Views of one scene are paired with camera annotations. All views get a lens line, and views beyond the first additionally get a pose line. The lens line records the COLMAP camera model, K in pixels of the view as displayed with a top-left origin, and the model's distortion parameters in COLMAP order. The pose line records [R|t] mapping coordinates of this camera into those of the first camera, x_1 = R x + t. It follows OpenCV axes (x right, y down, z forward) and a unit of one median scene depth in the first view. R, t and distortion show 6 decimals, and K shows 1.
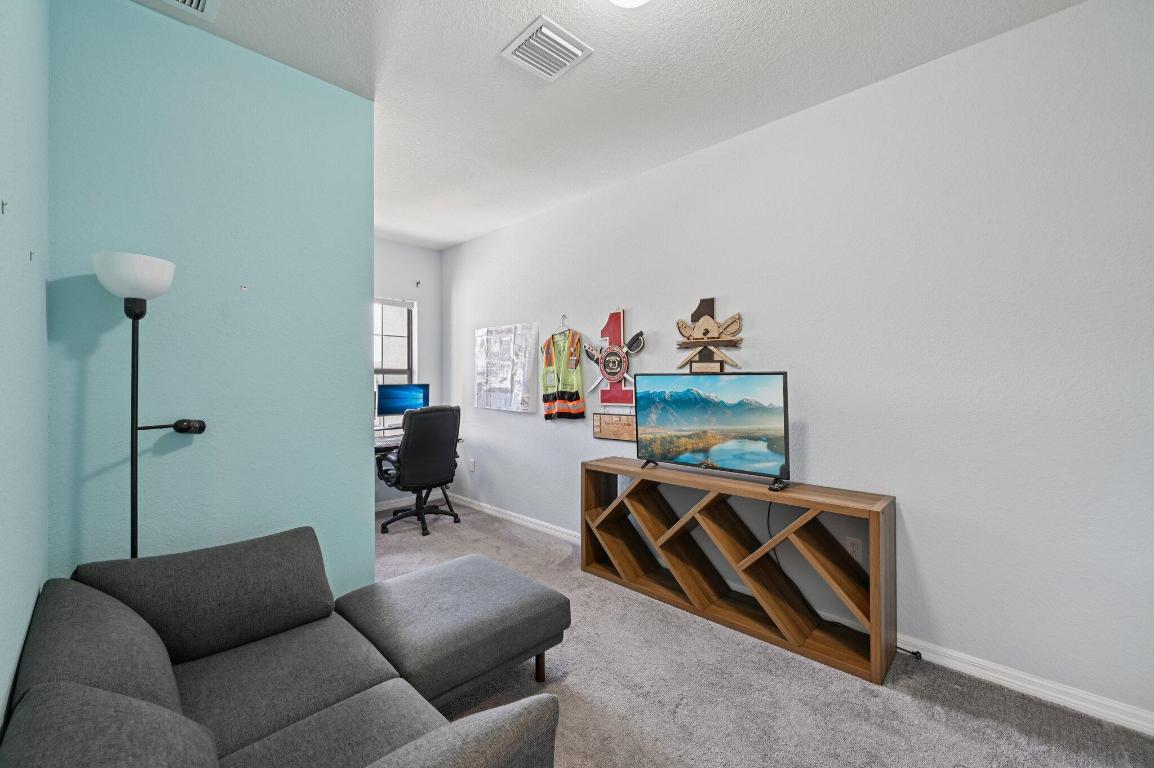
lens RADIAL K [[460.5, 0, 577.0], [0, 460.5, 384.0], [0, 0, 1]] dist [-0.002332, -0.000215]
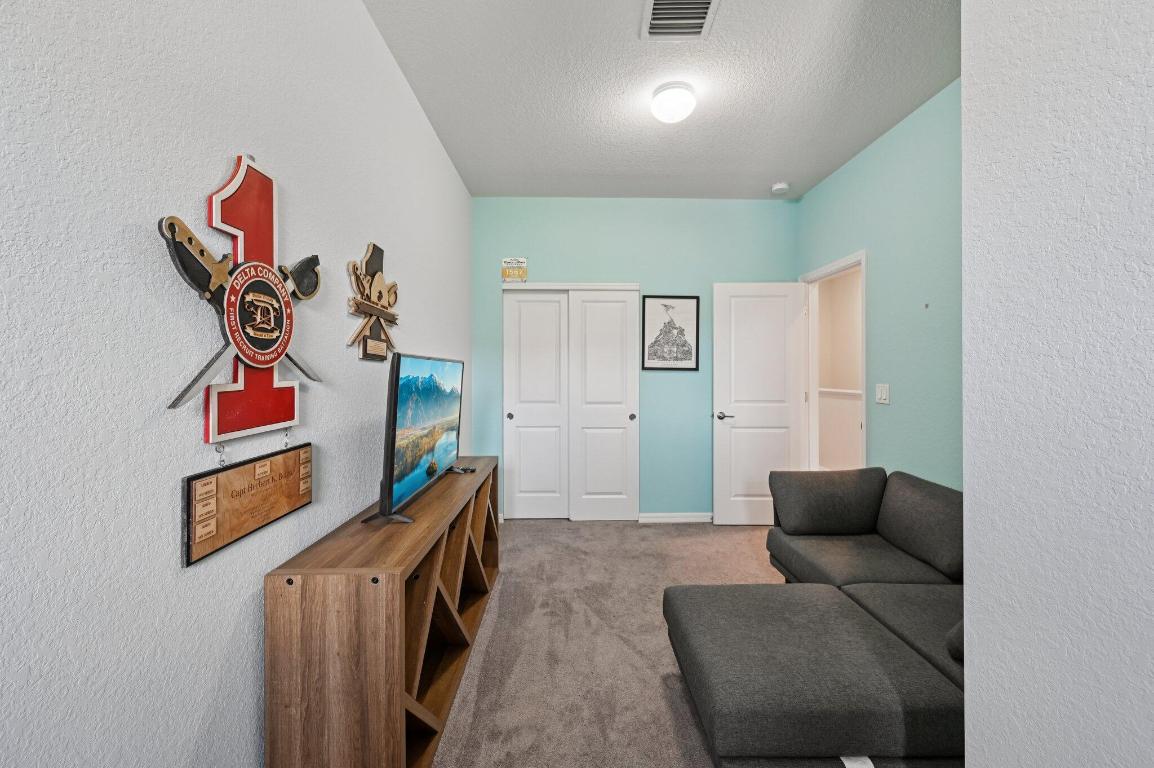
lens RADIAL K [[460.5, 0, 577.0], [0, 460.5, 384.0], [0, 0, 1]] dist [-0.002332, -0.000215]
pose [[-0.737186, -0.015679, 0.675508, -0.338443], [0.009035, 0.999413, 0.033056, -0.000528], [-0.675630, 0.030472, -0.736611, 1.092187]]
